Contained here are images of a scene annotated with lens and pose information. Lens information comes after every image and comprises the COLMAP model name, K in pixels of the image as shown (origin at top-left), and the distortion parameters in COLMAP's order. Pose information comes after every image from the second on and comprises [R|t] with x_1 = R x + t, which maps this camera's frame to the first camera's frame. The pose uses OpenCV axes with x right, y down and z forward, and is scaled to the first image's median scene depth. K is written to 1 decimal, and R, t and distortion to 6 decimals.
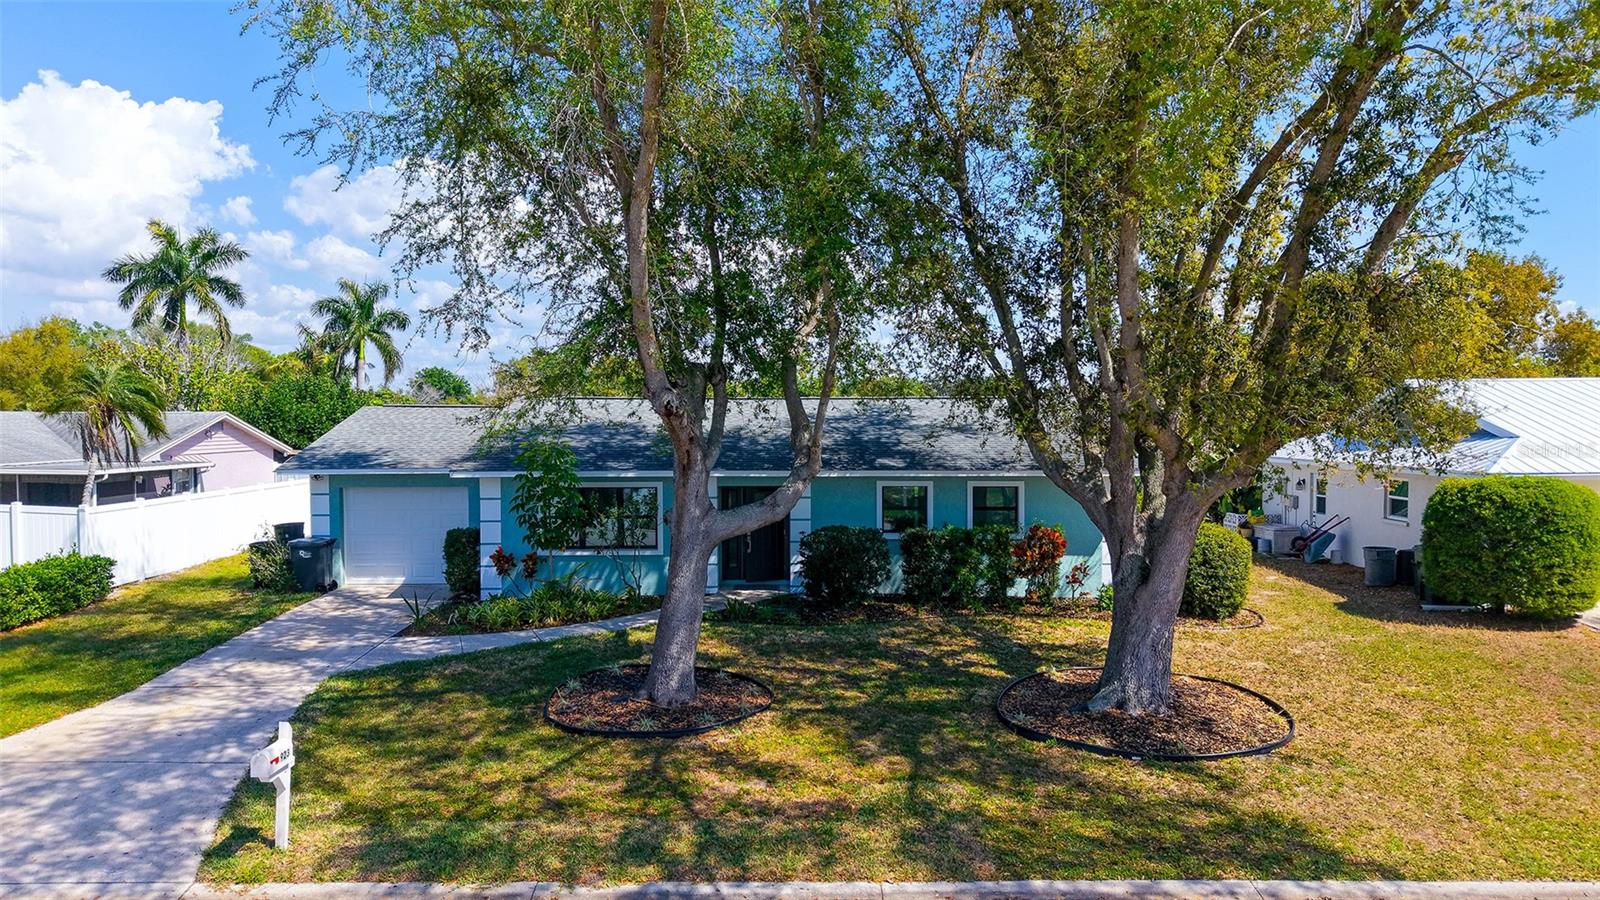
lens RADIAL K [[1058.5, 0, 797.6], [0, 1058.5, 450.8], [0, 0, 1]] dist [0.047311, -0.027592]
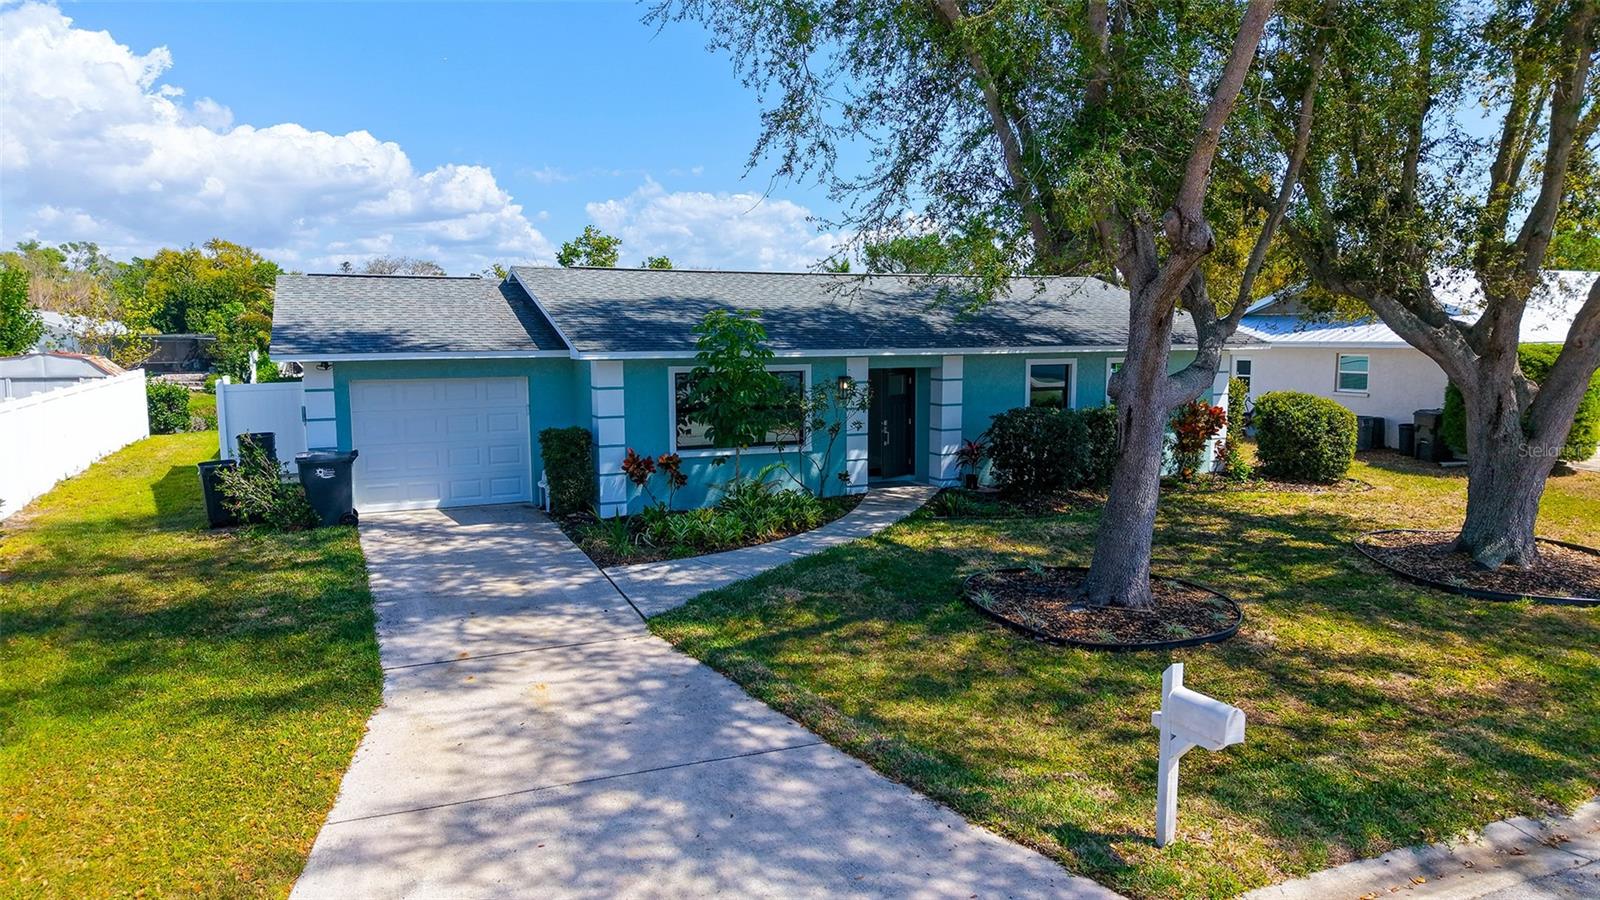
lens RADIAL K [[1058.5, 0, 801.7], [0, 1058.5, 448.1], [0, 0, 1]] dist [0.047311, -0.027592]
pose [[0.910777, -0.044679, 0.410474, -0.792014], [0.013014, 0.996741, 0.079615, 0.048113], [-0.412693, -0.067169, 0.908390, 0.398828]]
